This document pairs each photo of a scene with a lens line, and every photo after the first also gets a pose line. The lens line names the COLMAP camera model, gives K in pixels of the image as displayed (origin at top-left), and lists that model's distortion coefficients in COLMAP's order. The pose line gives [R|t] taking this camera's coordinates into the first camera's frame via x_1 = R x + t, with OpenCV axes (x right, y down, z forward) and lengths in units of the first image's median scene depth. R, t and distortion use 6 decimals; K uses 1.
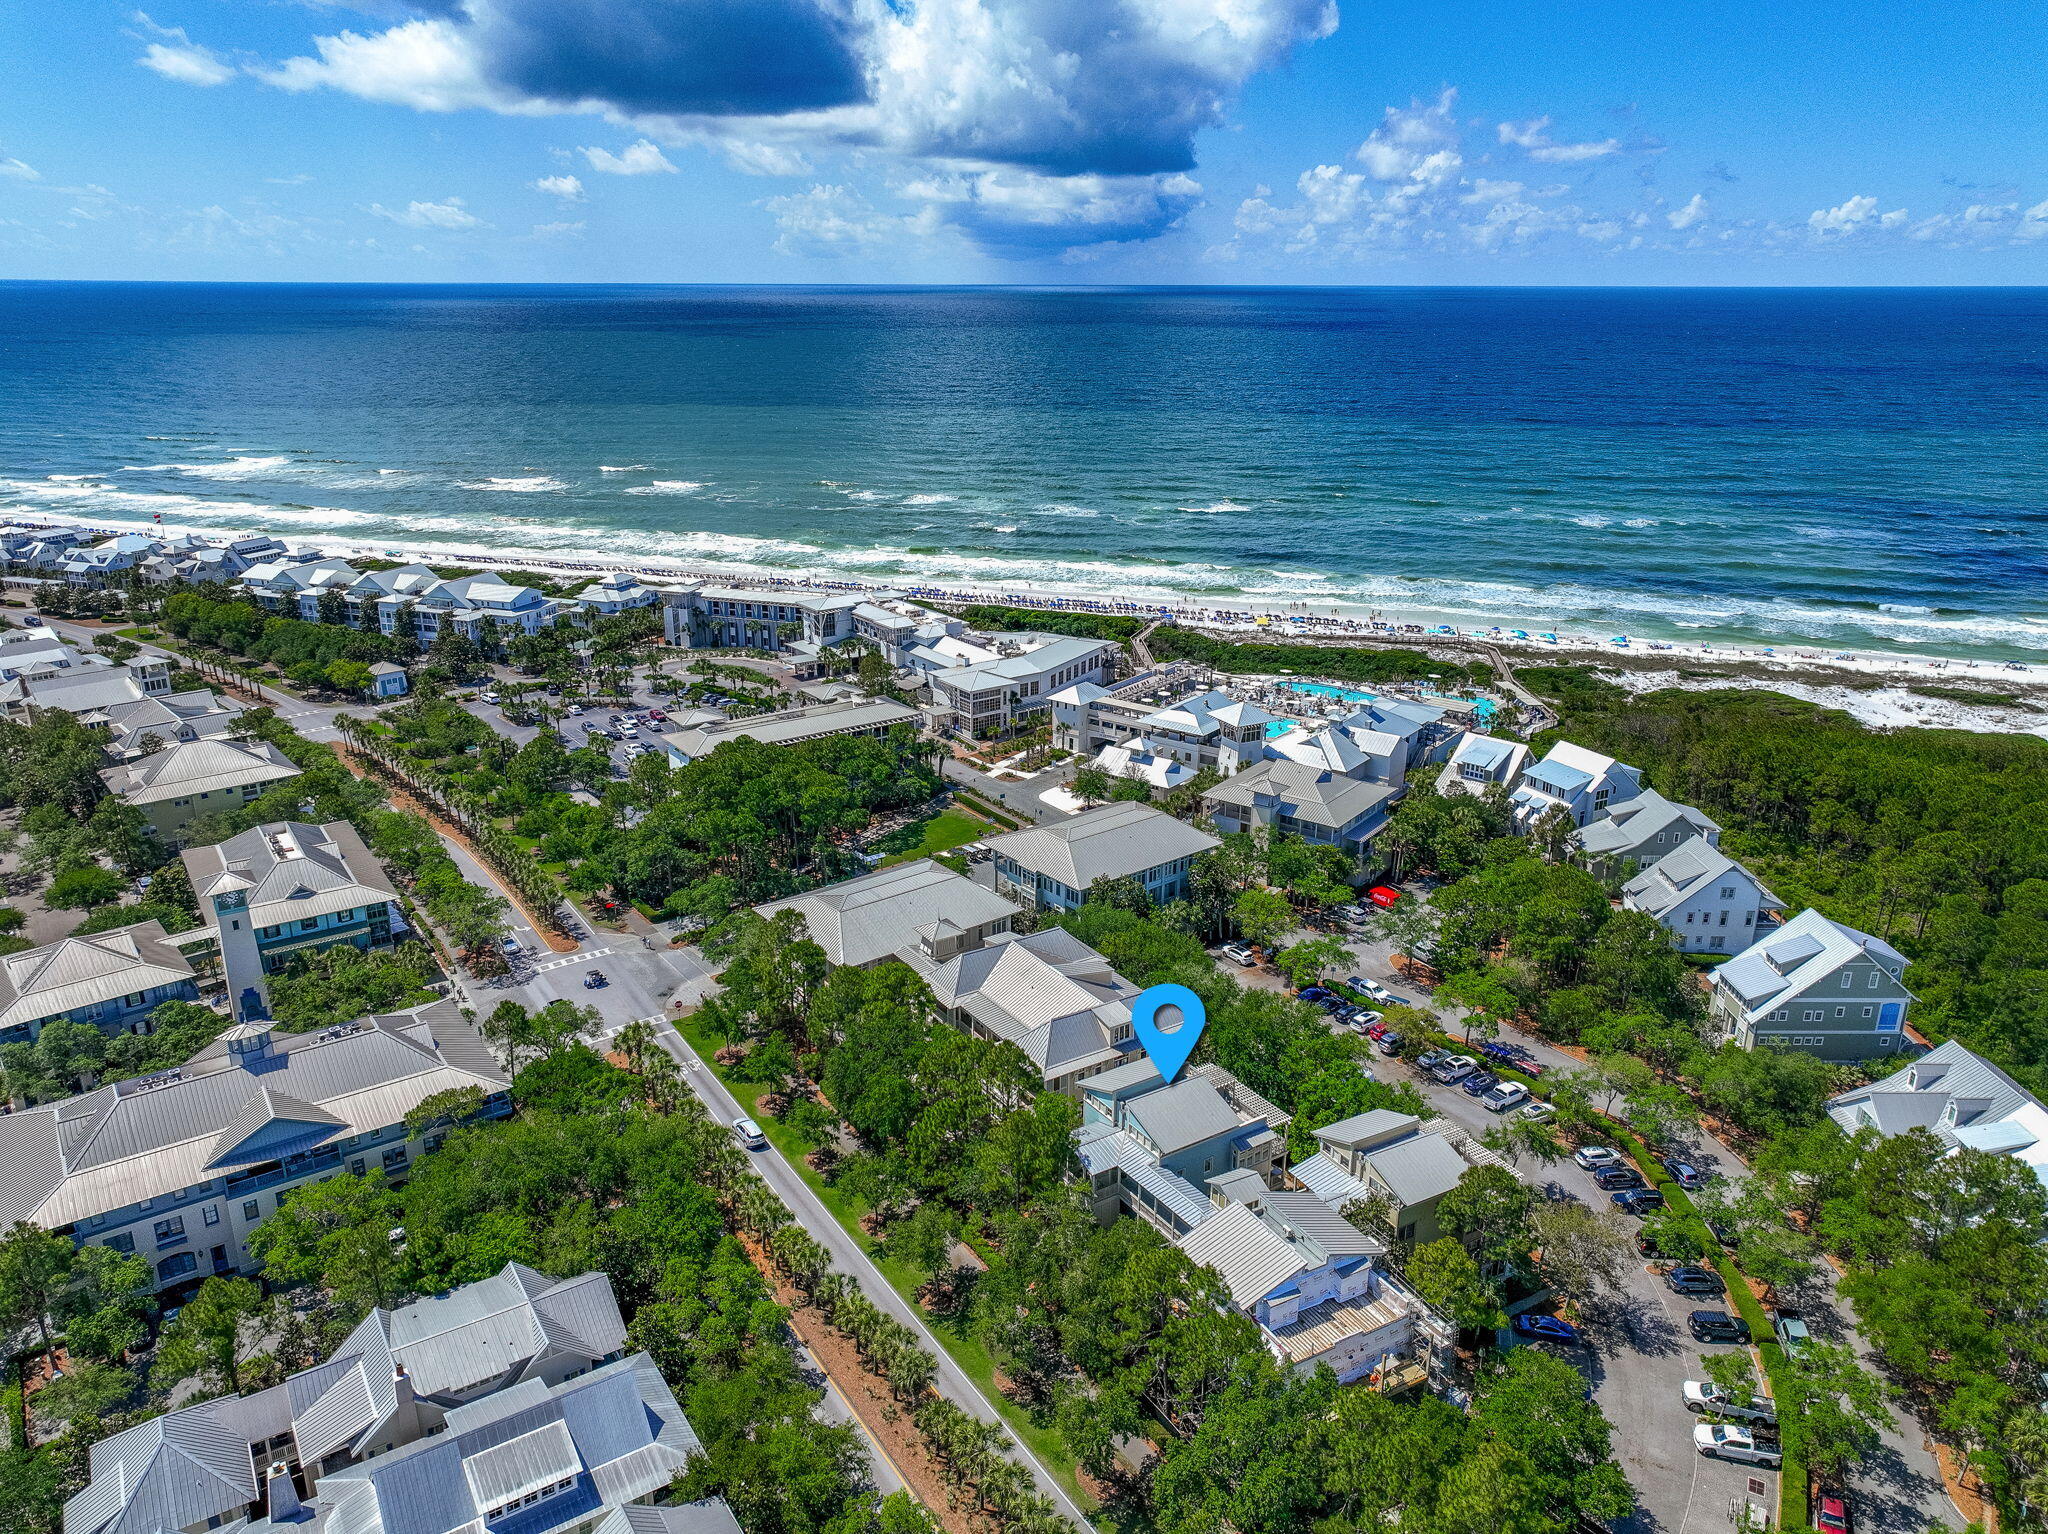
lens RADIAL K [[1424.9, 0, 1024.0], [0, 1424.9, 767.0], [0, 0, 1]] dist [0.005990, 0.003310]
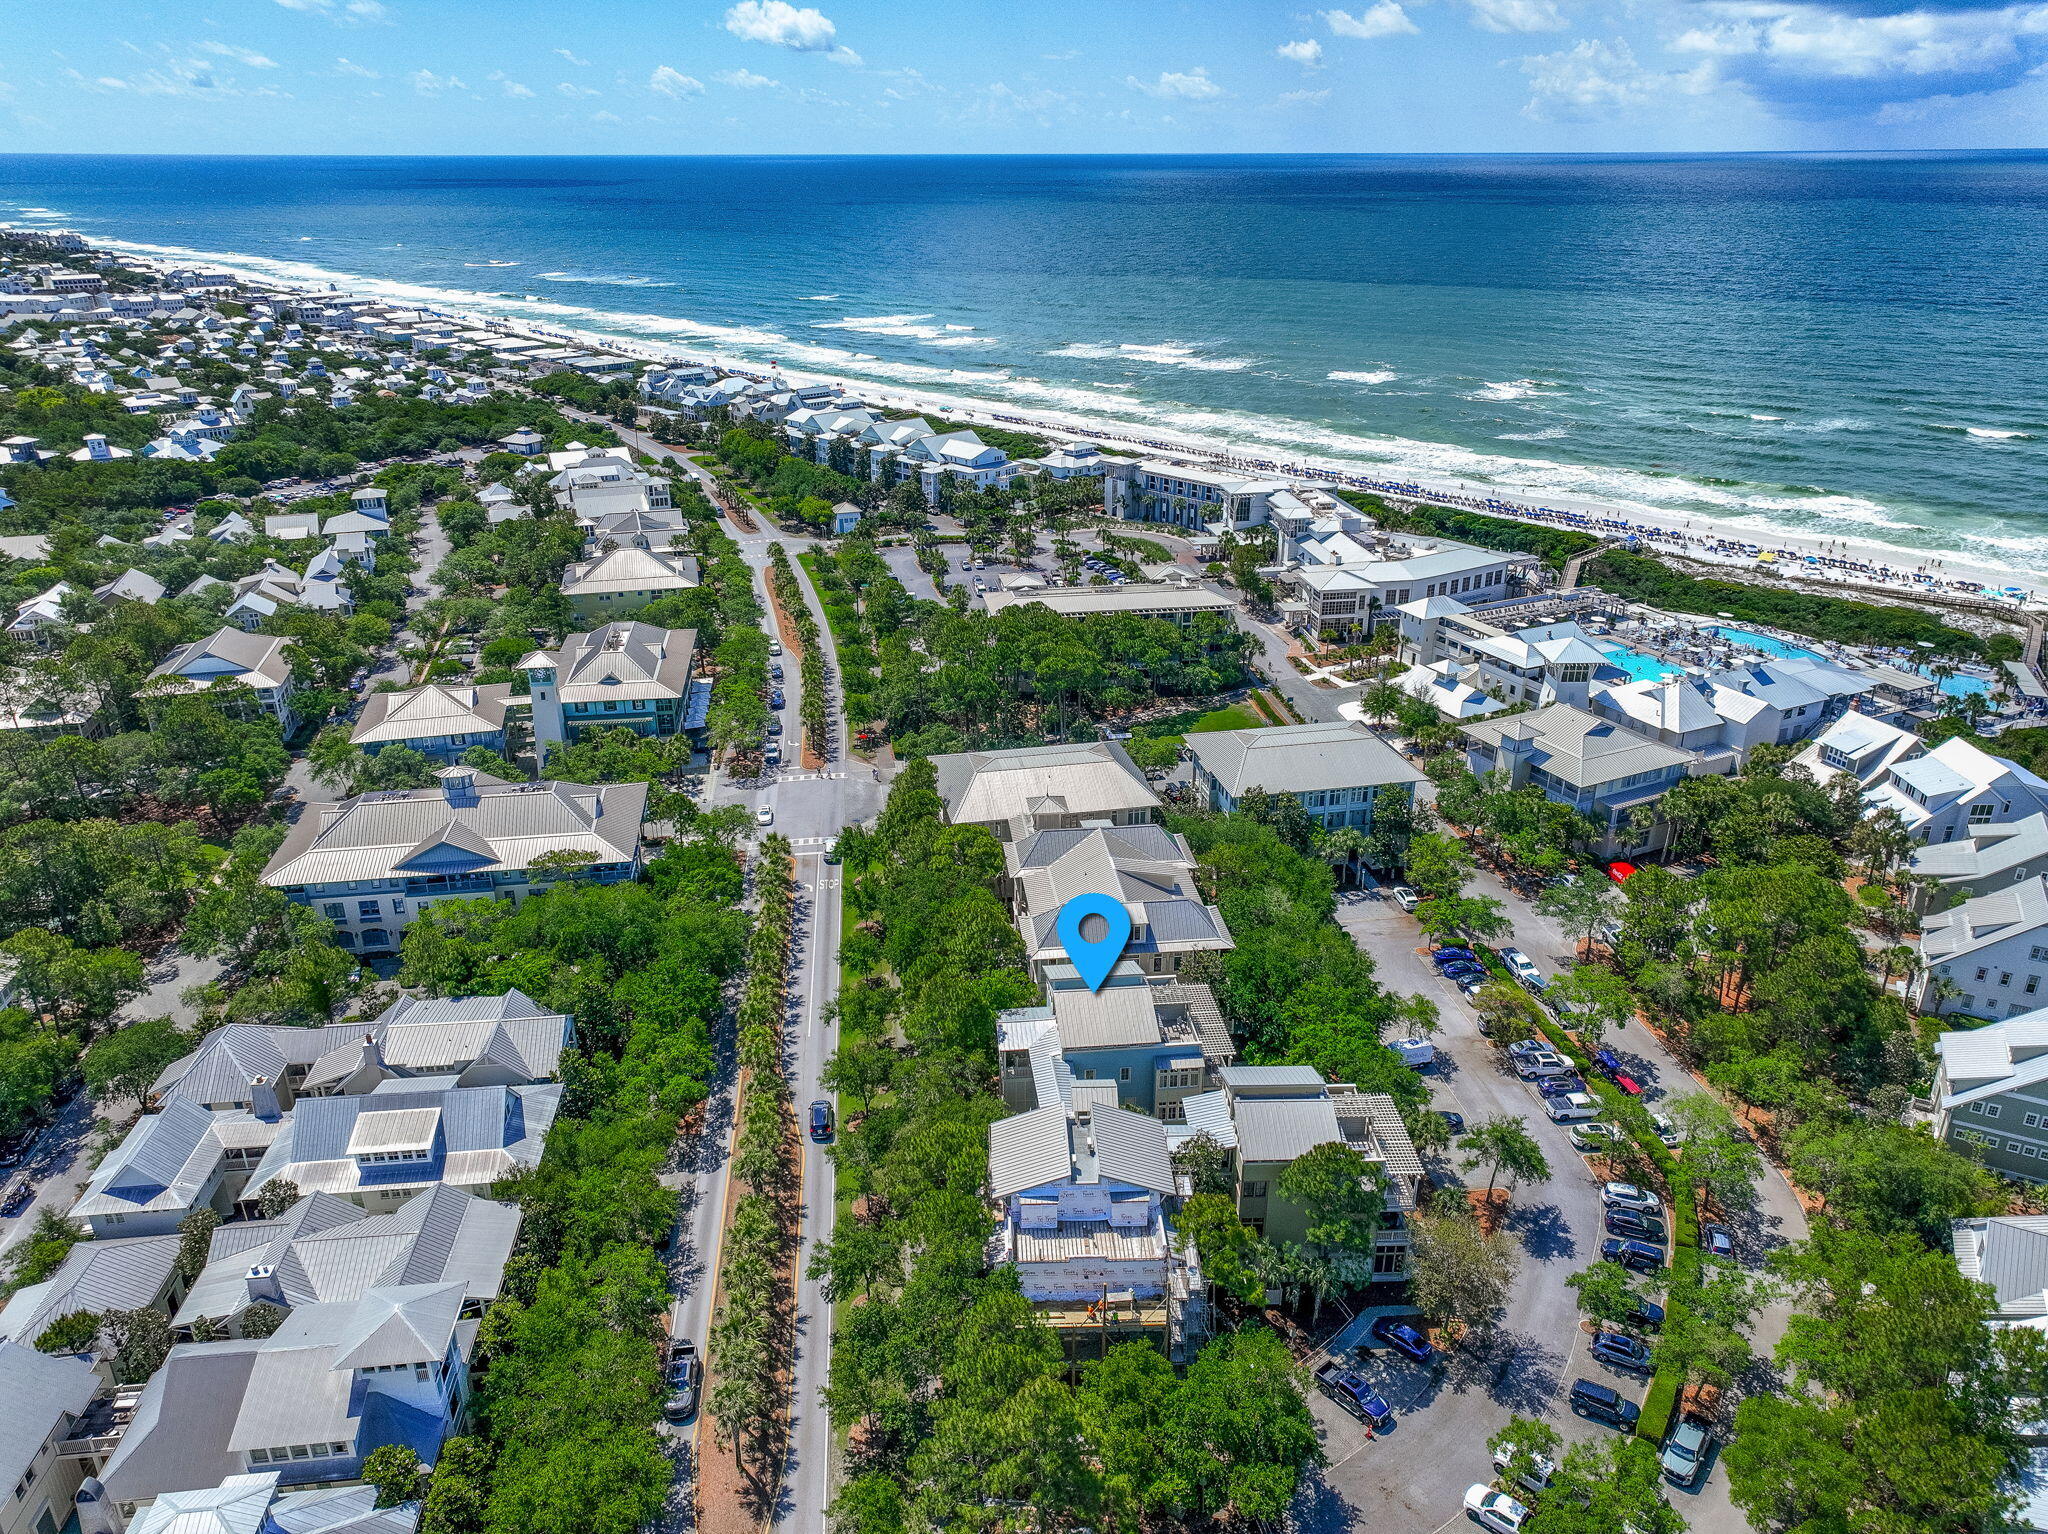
lens RADIAL K [[1424.9, 0, 1024.0], [0, 1424.9, 767.0], [0, 0, 1]] dist [0.005990, 0.003310]
pose [[0.892826, 0.174485, -0.415230, 0.227696], [-0.140941, 0.983846, 0.110375, -0.015394], [0.427781, -0.040022, 0.902996, 0.044105]]
